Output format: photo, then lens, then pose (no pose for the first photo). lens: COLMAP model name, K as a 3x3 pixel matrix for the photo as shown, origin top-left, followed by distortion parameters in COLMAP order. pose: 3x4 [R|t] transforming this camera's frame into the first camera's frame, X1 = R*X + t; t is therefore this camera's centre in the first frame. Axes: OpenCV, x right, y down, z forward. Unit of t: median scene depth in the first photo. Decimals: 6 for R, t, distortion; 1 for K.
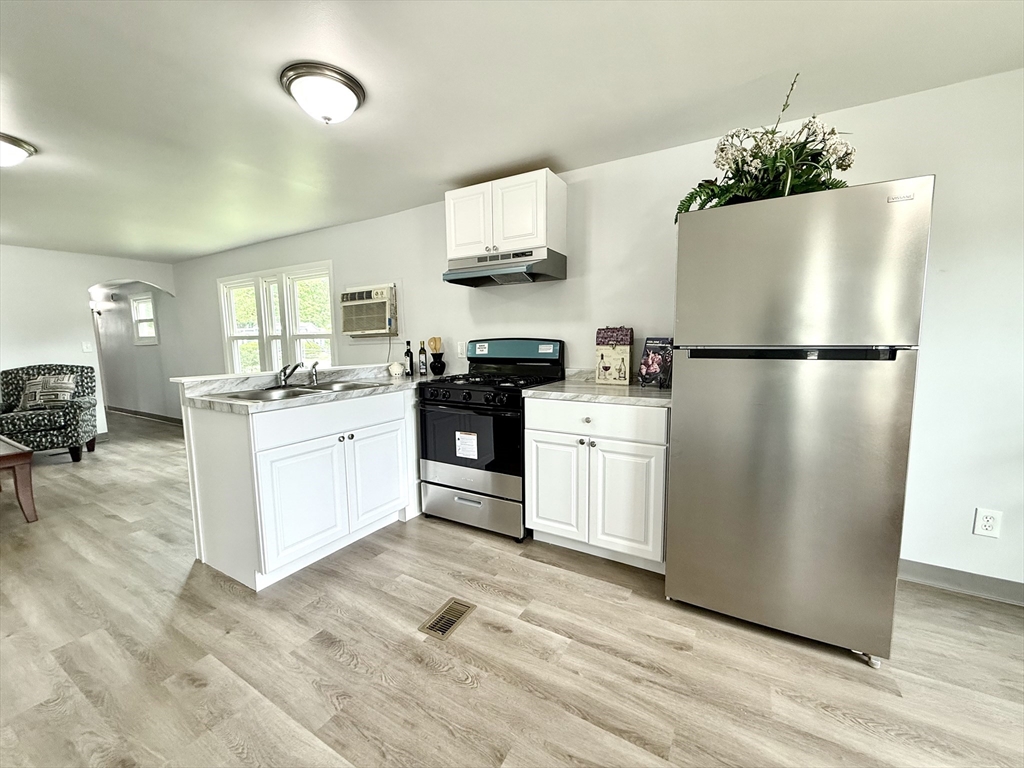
lens RADIAL K [[407.9, 0, 512.3], [0, 407.9, 383.9], [0, 0, 1]] dist [-0.000555, 0.000505]
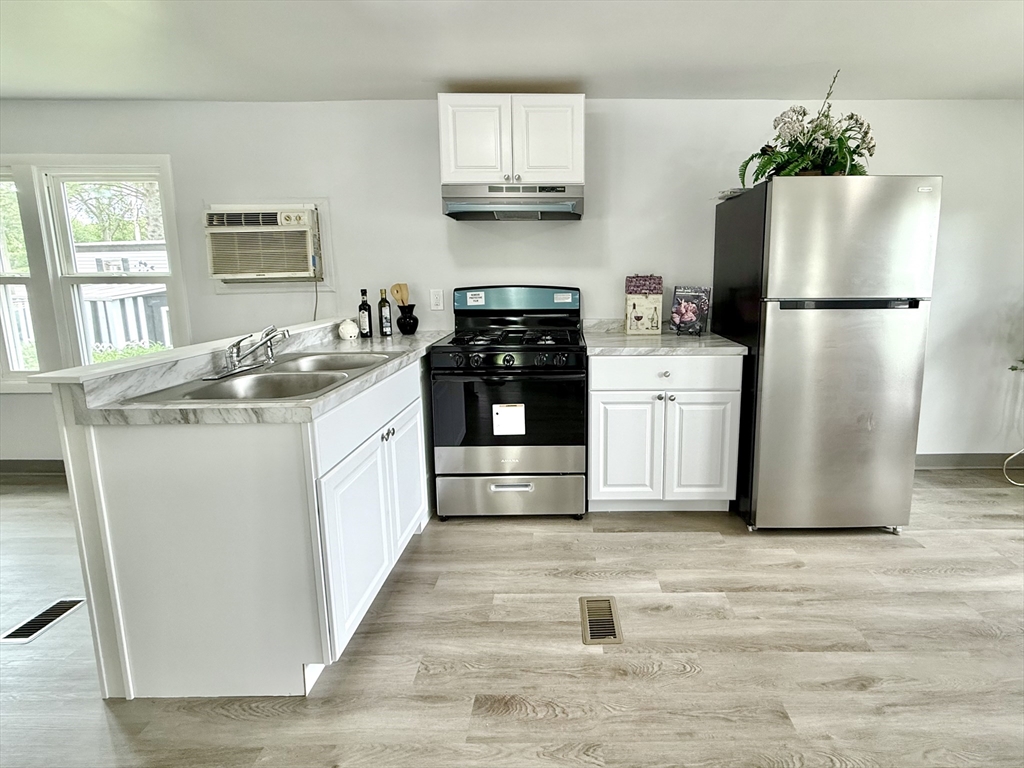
lens RADIAL K [[472.6, 0, 569.0], [0, 472.6, 340.0], [0, 0, 1]] dist [-0.000228, 0.000905]
pose [[0.858261, -0.066184, 0.508927, -0.485716], [0.050555, 0.997730, 0.044494, -0.045118], [-0.510717, -0.012458, 0.859659, 0.129407]]
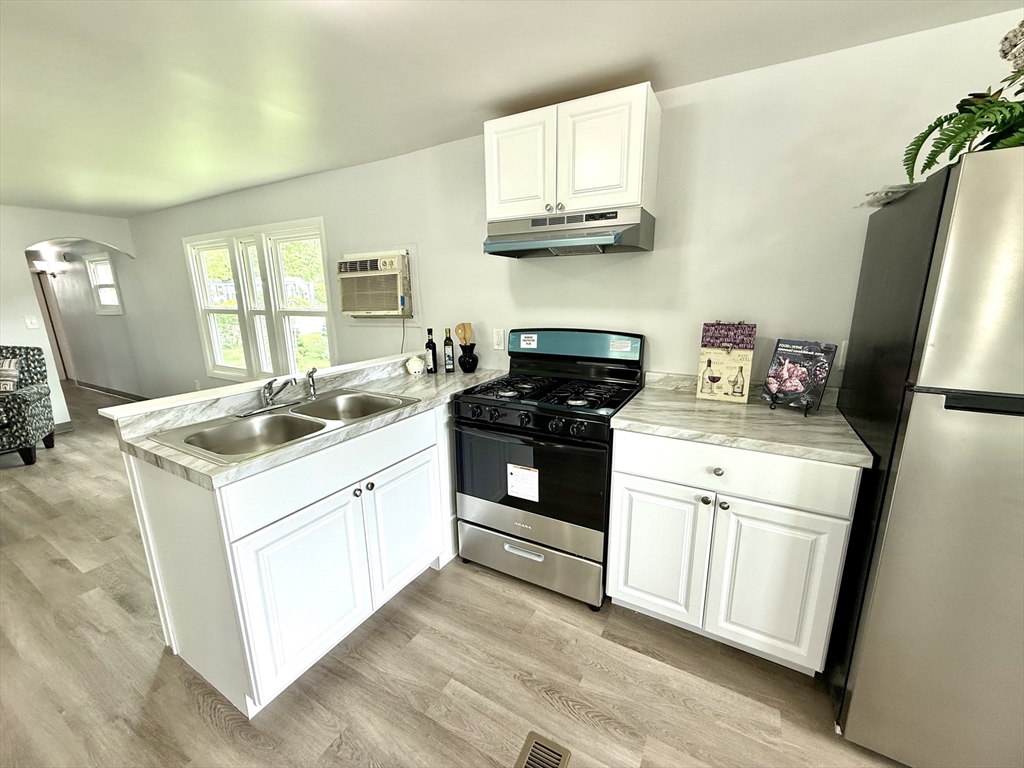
lens RADIAL K [[407.9, 0, 512.1], [0, 407.9, 383.1], [0, 0, 1]] dist [-0.000555, 0.000505]
pose [[0.999900, -0.003495, 0.013693, -0.143150], [0.001952, 0.993808, 0.111091, -0.114420], [-0.013996, -0.111053, 0.993716, 0.283645]]
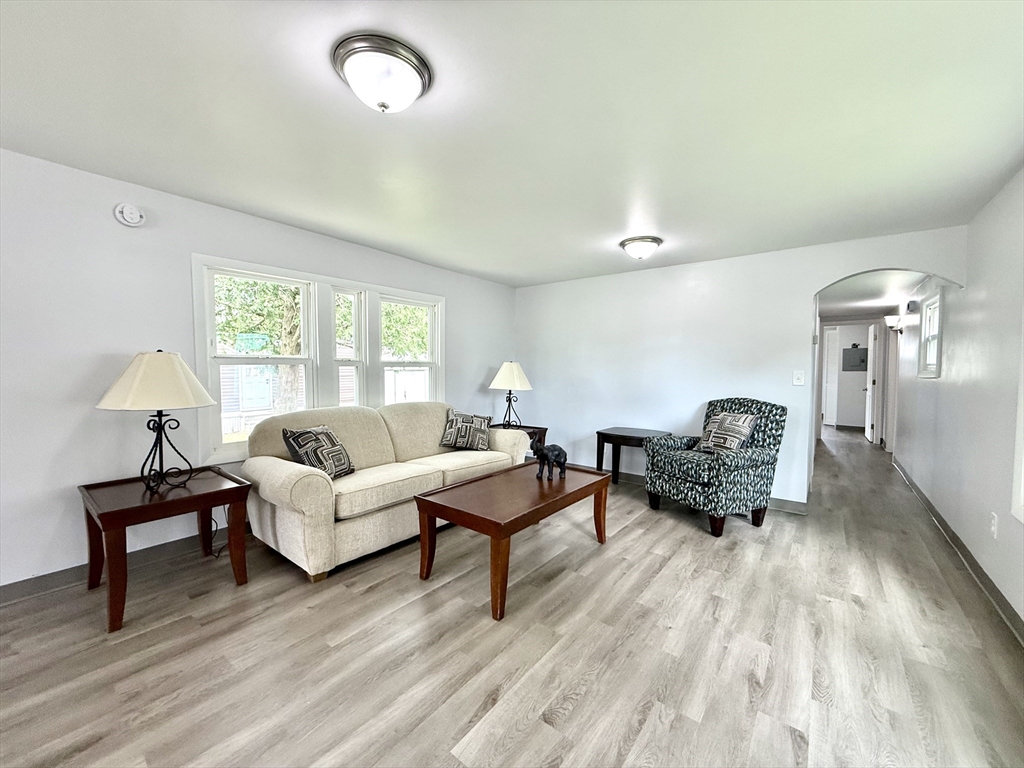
lens RADIAL K [[407.9, 0, 511.6], [0, 407.9, 382.9], [0, 0, 1]] dist [-0.000555, 0.000505]
pose [[-0.131340, 0.056715, -0.989714, -0.544376], [-0.118424, 0.990315, 0.072465, -0.146920], [0.984239, 0.126723, -0.123351, 1.181956]]
